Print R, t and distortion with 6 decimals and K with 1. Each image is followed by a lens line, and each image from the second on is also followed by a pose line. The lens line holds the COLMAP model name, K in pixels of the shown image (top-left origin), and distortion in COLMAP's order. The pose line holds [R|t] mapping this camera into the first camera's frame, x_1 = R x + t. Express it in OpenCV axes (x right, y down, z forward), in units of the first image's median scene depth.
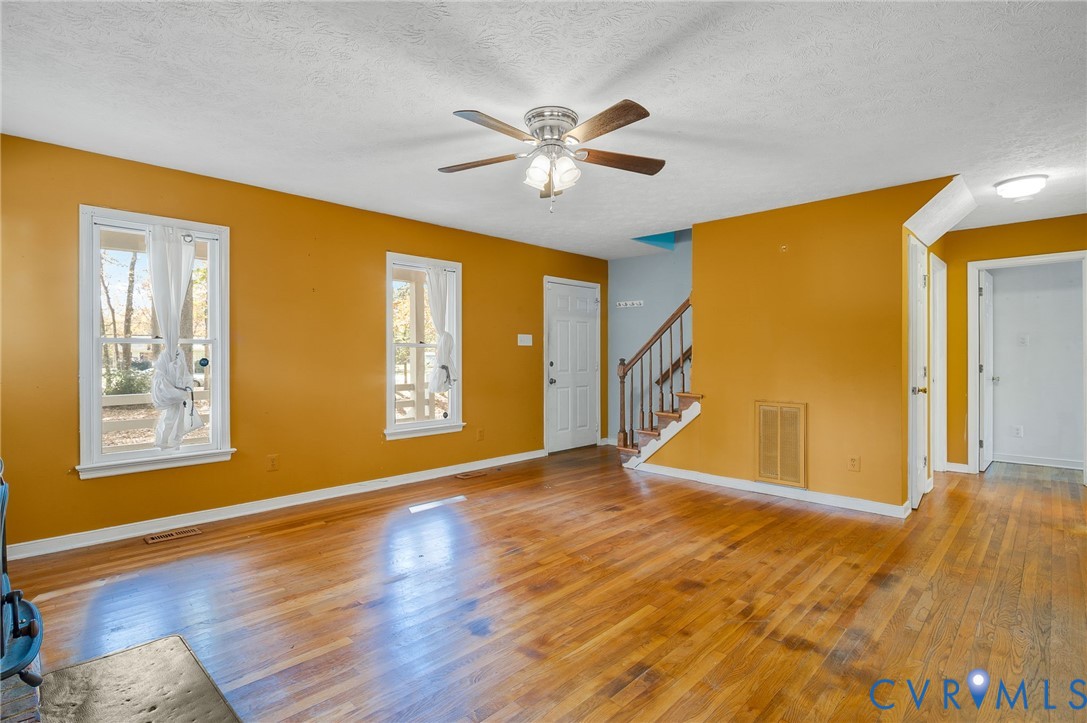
lens RADIAL K [[534.1, 0, 542.0], [0, 534.1, 359.1], [0, 0, 1]] dist [-0.002802, -0.000609]
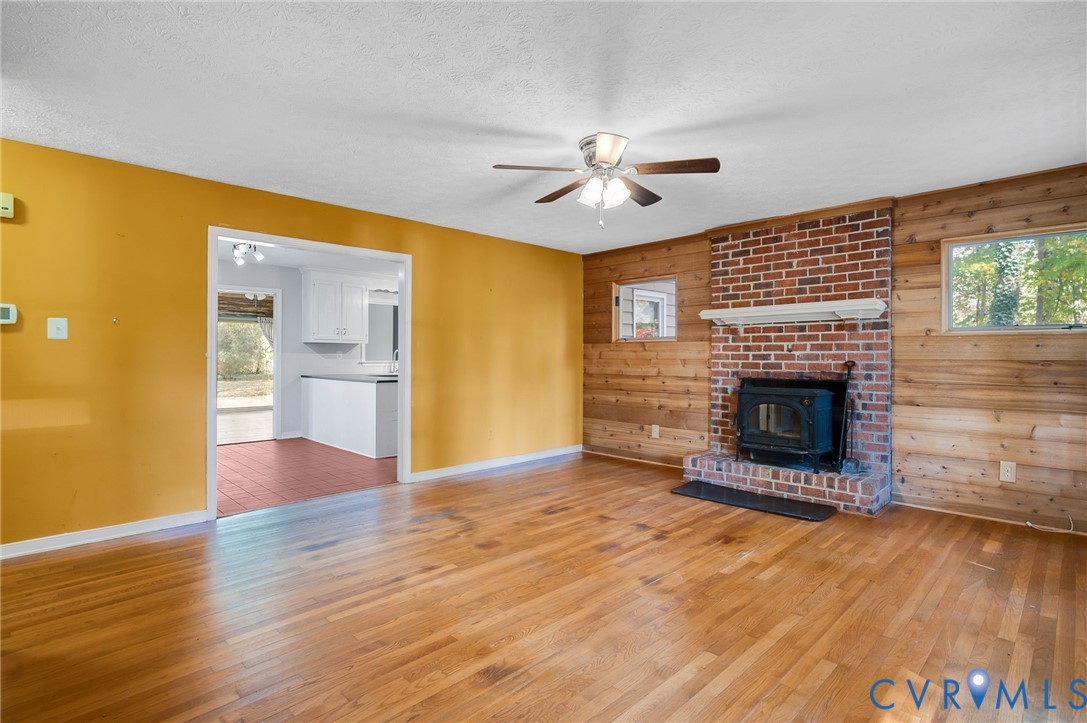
lens RADIAL K [[534.1, 0, 542.0], [0, 534.1, 359.1], [0, 0, 1]] dist [-0.002802, -0.000609]
pose [[-0.999791, 0.001844, 0.020374, 0.088432], [0.002050, 0.999947, 0.010117, -0.009690], [-0.020355, 0.010157, -0.999741, 1.543731]]
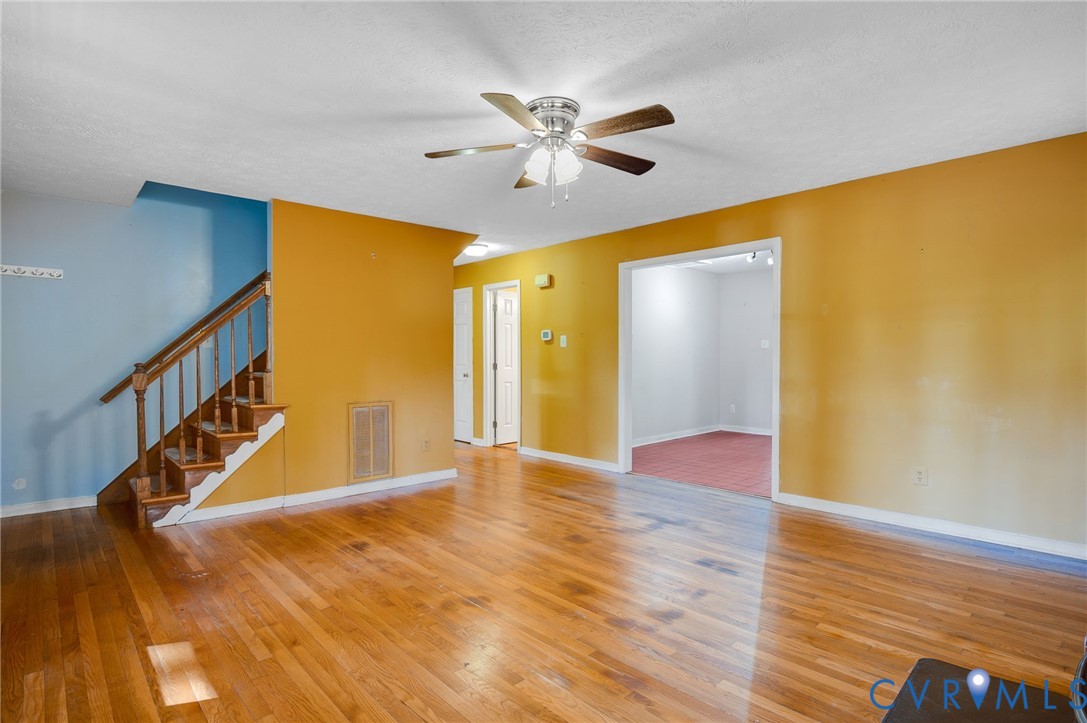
lens RADIAL K [[552.5, 0, 545.3], [0, 552.5, 371.9], [0, 0, 1]] dist [-0.024928, -0.000491]
pose [[0.043243, -0.027015, 0.998699, -0.712113], [0.008811, 0.999606, 0.026658, -0.005288], [-0.999026, 0.007647, 0.043464, 0.706733]]
